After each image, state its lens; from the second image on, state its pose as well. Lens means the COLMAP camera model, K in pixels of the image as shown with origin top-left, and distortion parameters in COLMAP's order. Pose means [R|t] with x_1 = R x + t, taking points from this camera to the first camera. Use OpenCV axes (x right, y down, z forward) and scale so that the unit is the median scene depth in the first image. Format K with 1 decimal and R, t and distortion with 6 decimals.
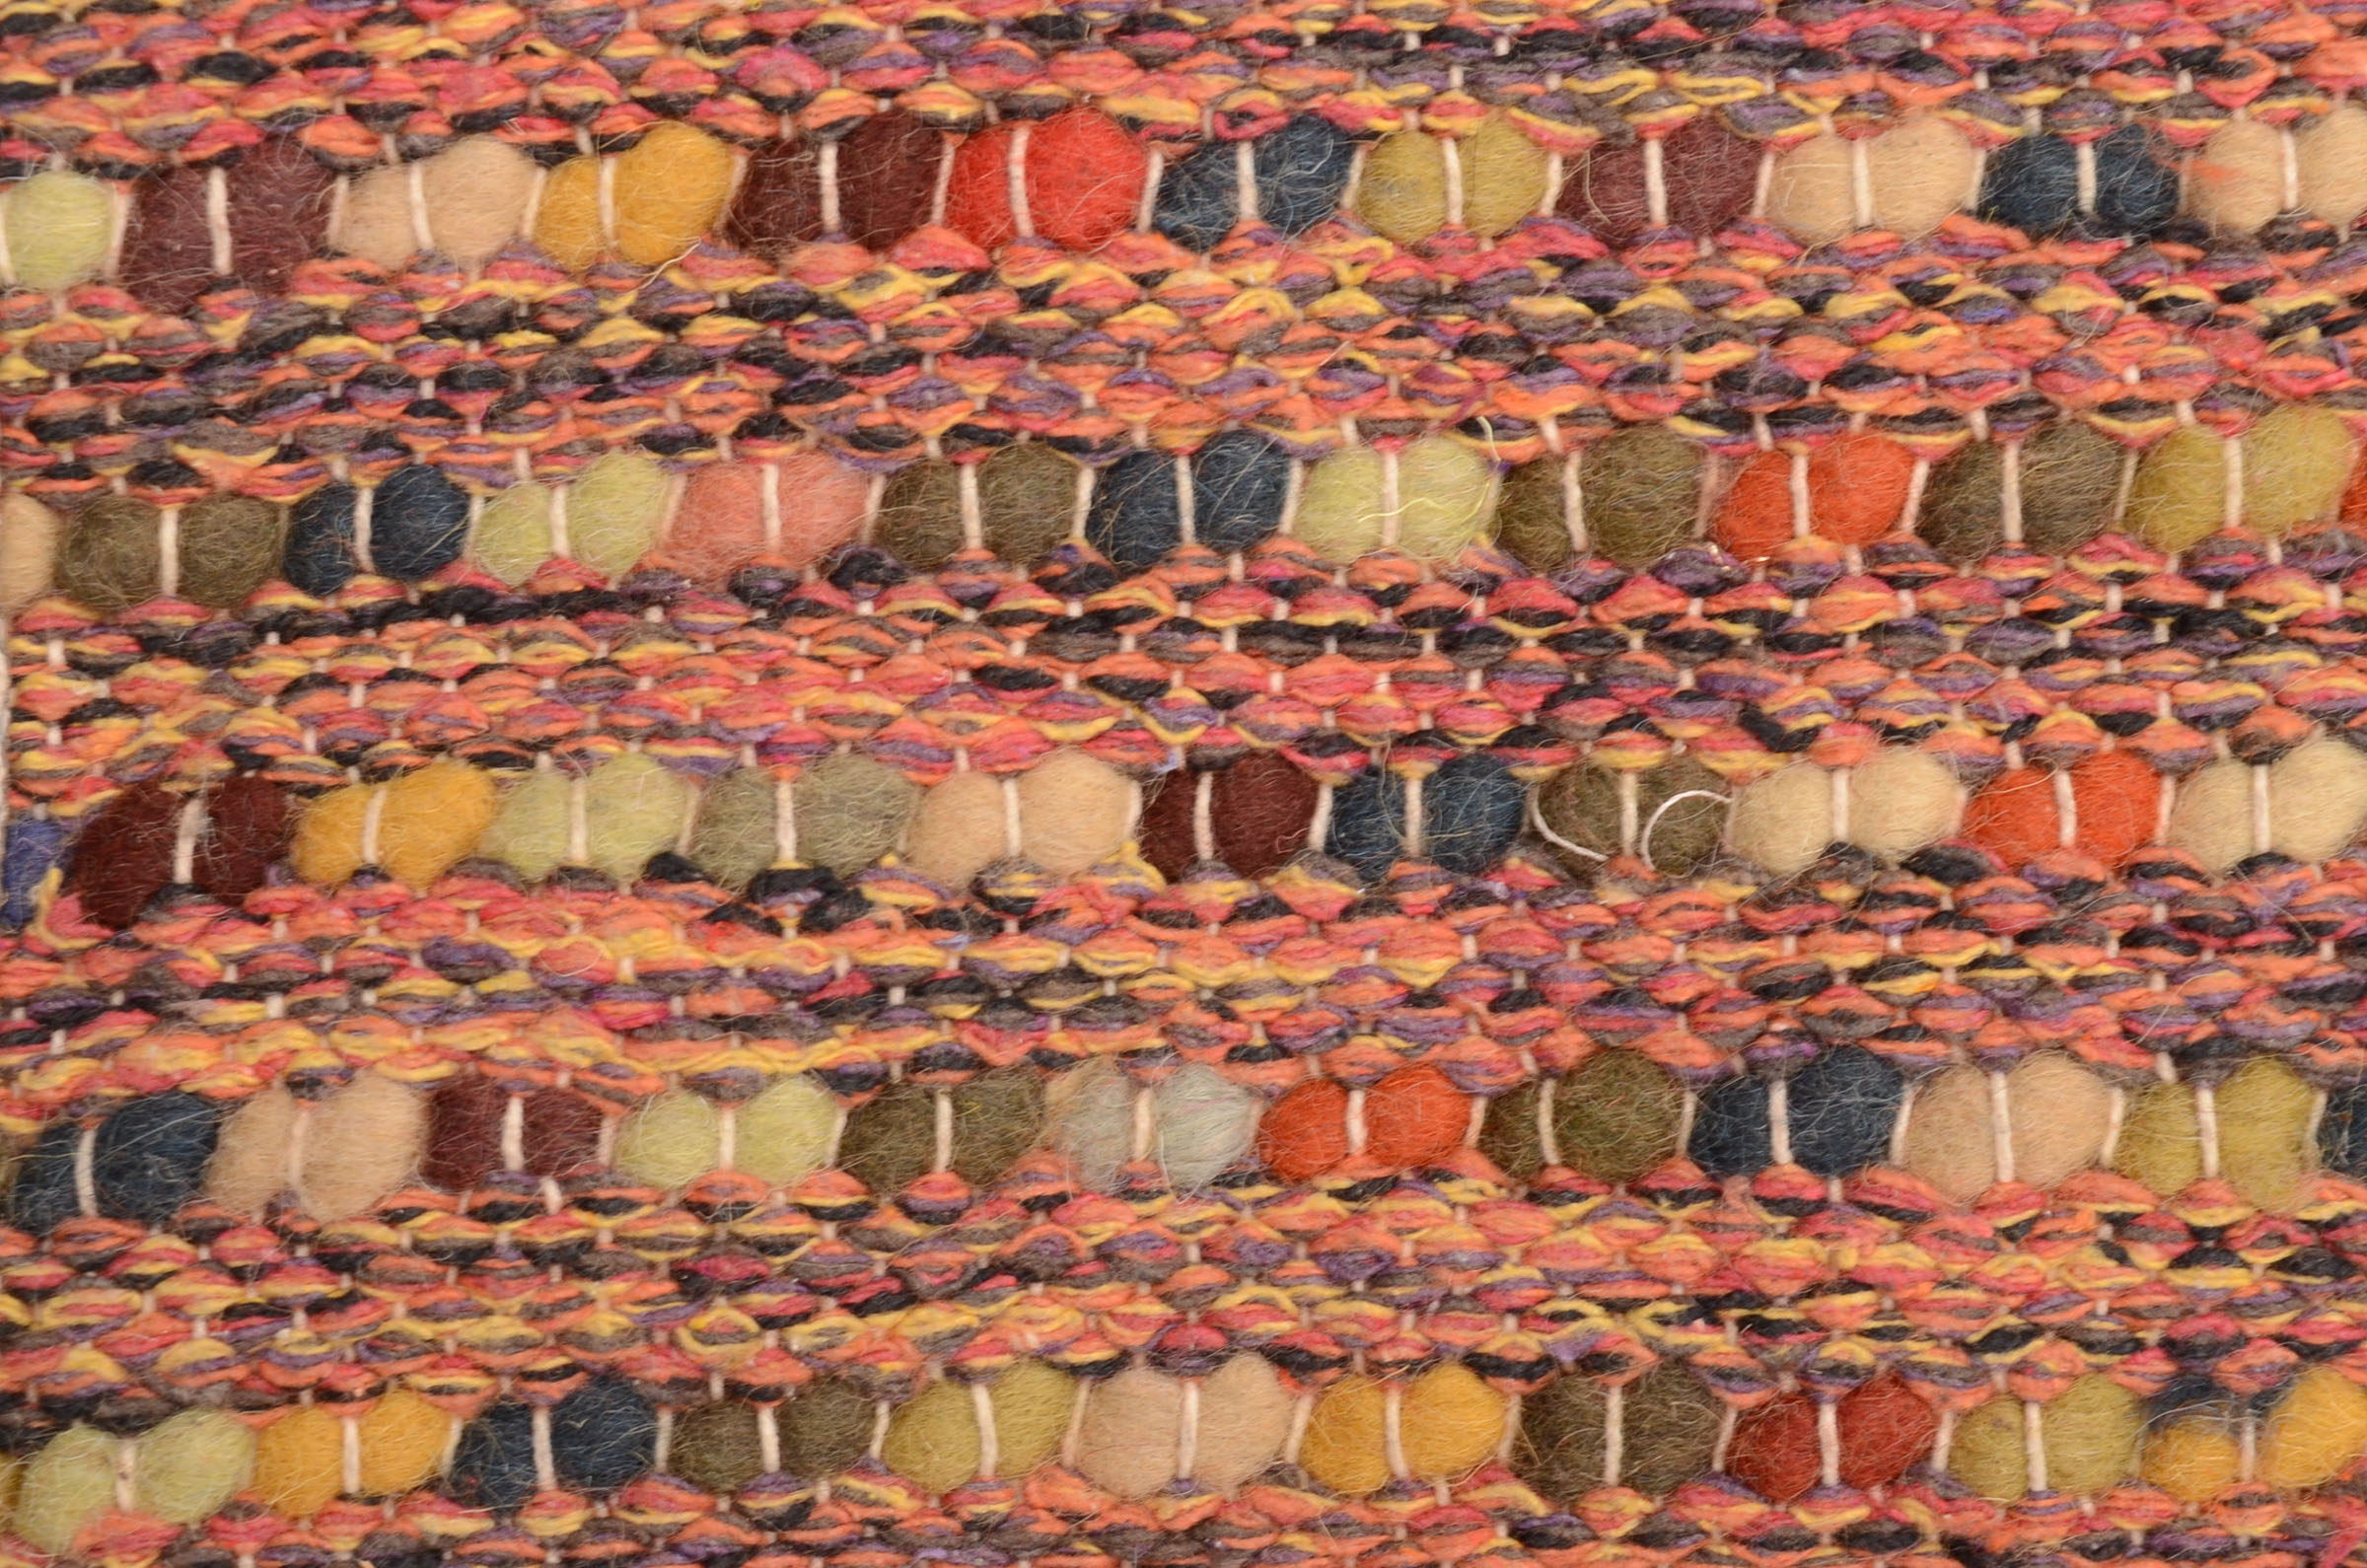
lens RADIAL K [[5315.8, 0, 1261.3], [0, 5315.8, 784.0], [0, 0, 1]] dist [0.082120, 0.373885]
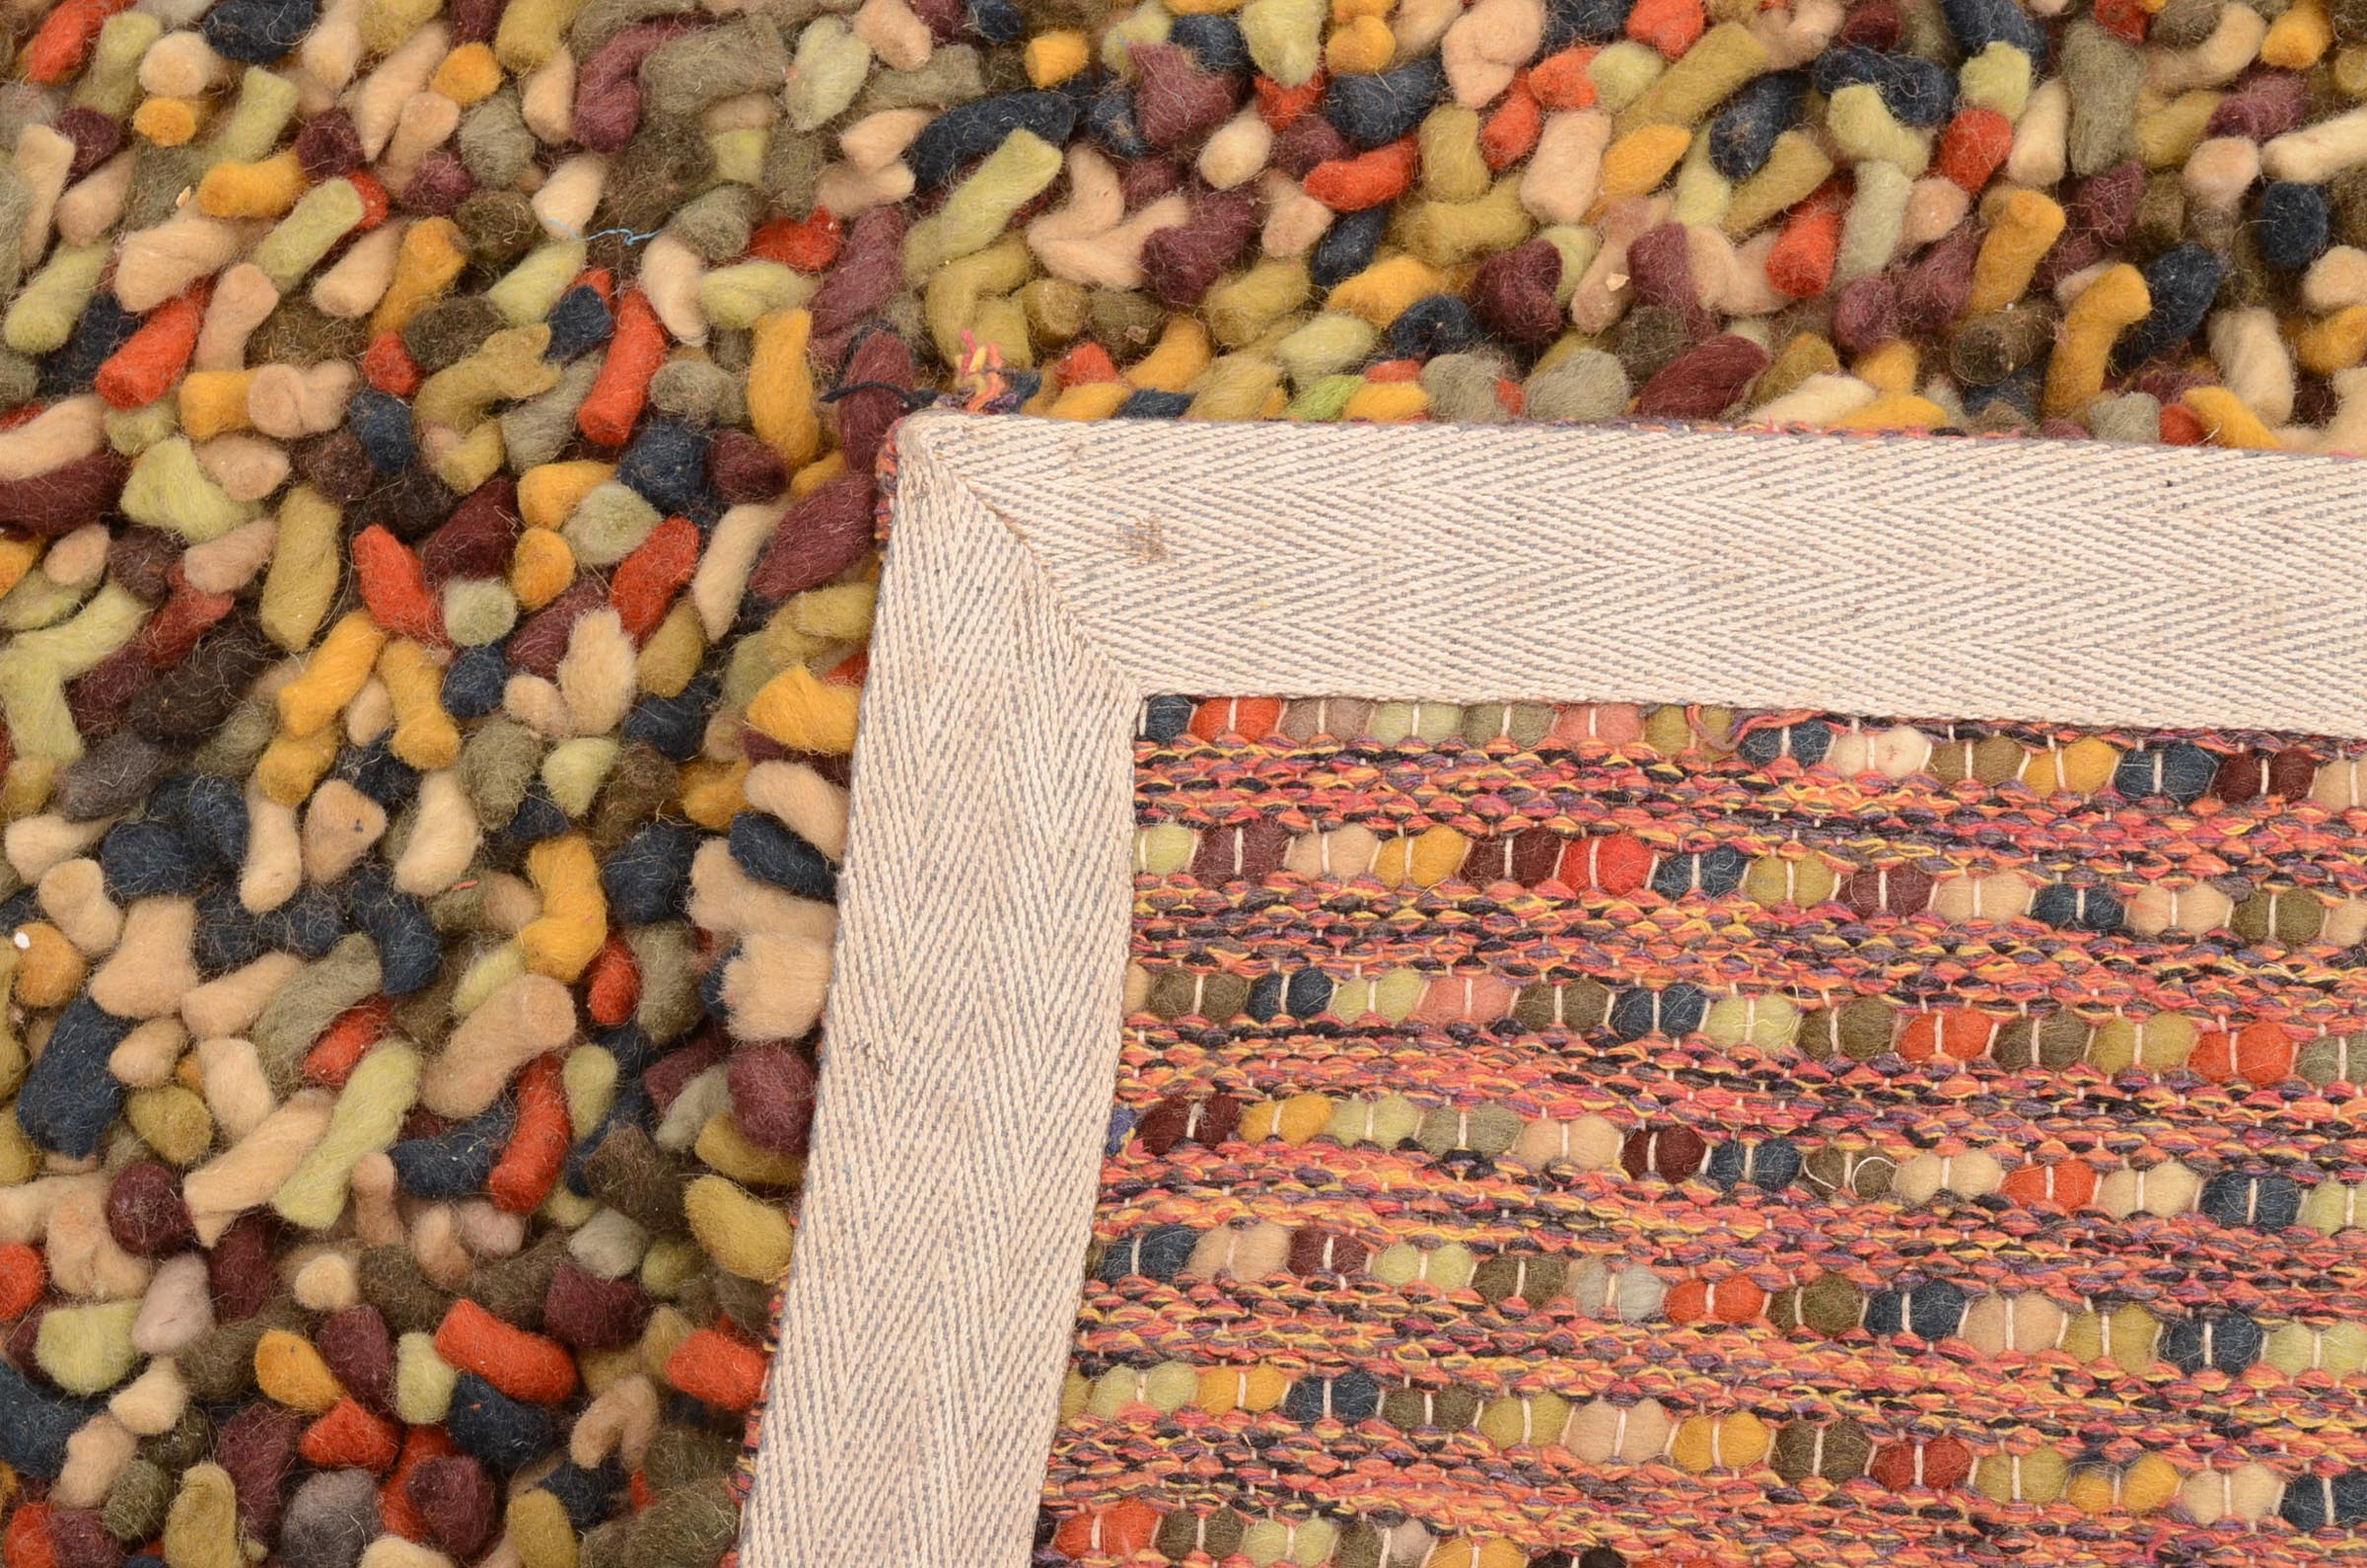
lens RADIAL K [[5315.8, 0, 1261.3], [0, 5315.8, 784.0], [0, 0, 1]] dist [0.082120, 0.373885]
pose [[0.990679, 0.079666, -0.110492, 0.059679], [-0.104543, 0.964679, -0.241797, 0.405520], [0.087327, 0.251094, 0.964016, -1.157782]]
